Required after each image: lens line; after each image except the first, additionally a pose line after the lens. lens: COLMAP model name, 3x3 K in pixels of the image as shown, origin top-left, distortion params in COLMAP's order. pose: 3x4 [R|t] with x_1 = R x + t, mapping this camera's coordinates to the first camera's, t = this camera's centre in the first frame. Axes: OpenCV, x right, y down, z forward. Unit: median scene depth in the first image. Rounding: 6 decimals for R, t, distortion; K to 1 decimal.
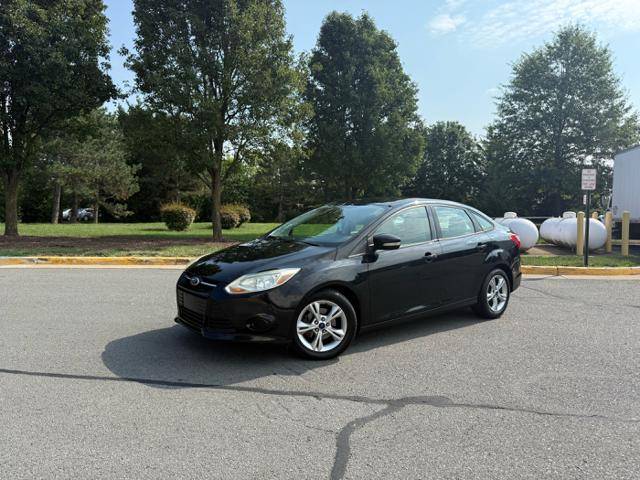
lens RADIAL K [[485.8, 0, 316.7], [0, 485.8, 236.2], [0, 0, 1]] dist [0.041333, -0.067302]
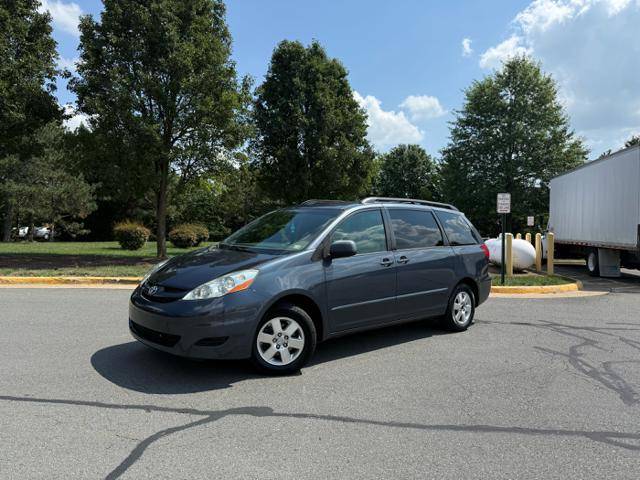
lens RADIAL K [[485.8, 0, 316.2], [0, 485.8, 226.7], [0, 0, 1]] dist [0.041333, -0.067302]
pose [[0.998703, 0.004985, 0.050675, 0.045740], [-0.002042, 0.998317, -0.057958, -0.001498], [-0.050878, 0.057780, 0.997032, -0.016625]]
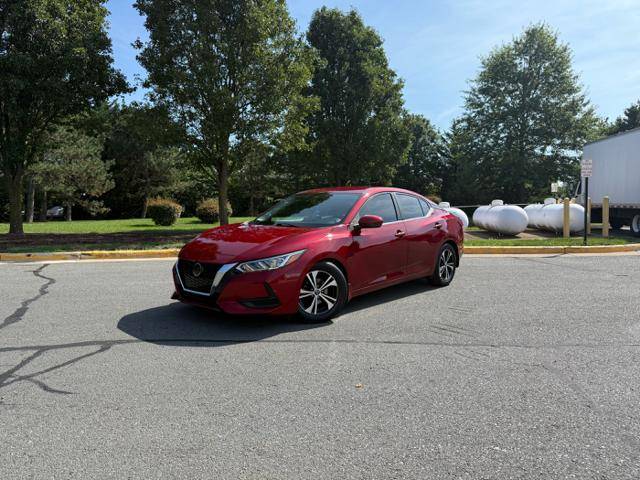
lens RADIAL K [[485.8, 0, 323.3], [0, 485.8, 242.4], [0, 0, 1]] dist [0.041333, -0.067302]
pose [[0.993979, -0.029178, 0.105611, -0.080118], [0.026411, 0.999273, 0.027502, 0.003460], [-0.106337, -0.024547, 0.994027, -0.025669]]
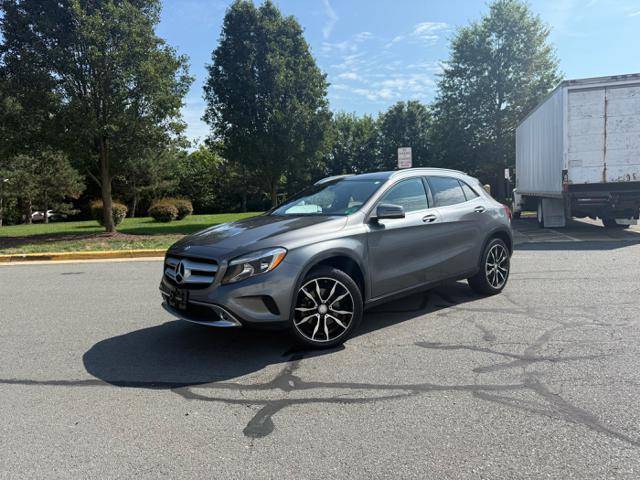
lens RADIAL K [[485.8, 0, 313.8], [0, 485.8, 242.2], [0, 0, 1]] dist [0.041333, -0.067302]
pose [[0.998340, -0.053722, -0.020741, 0.180234], [0.054500, 0.997753, 0.038973, 0.005165], [0.018601, -0.040039, 0.999025, -0.017161]]
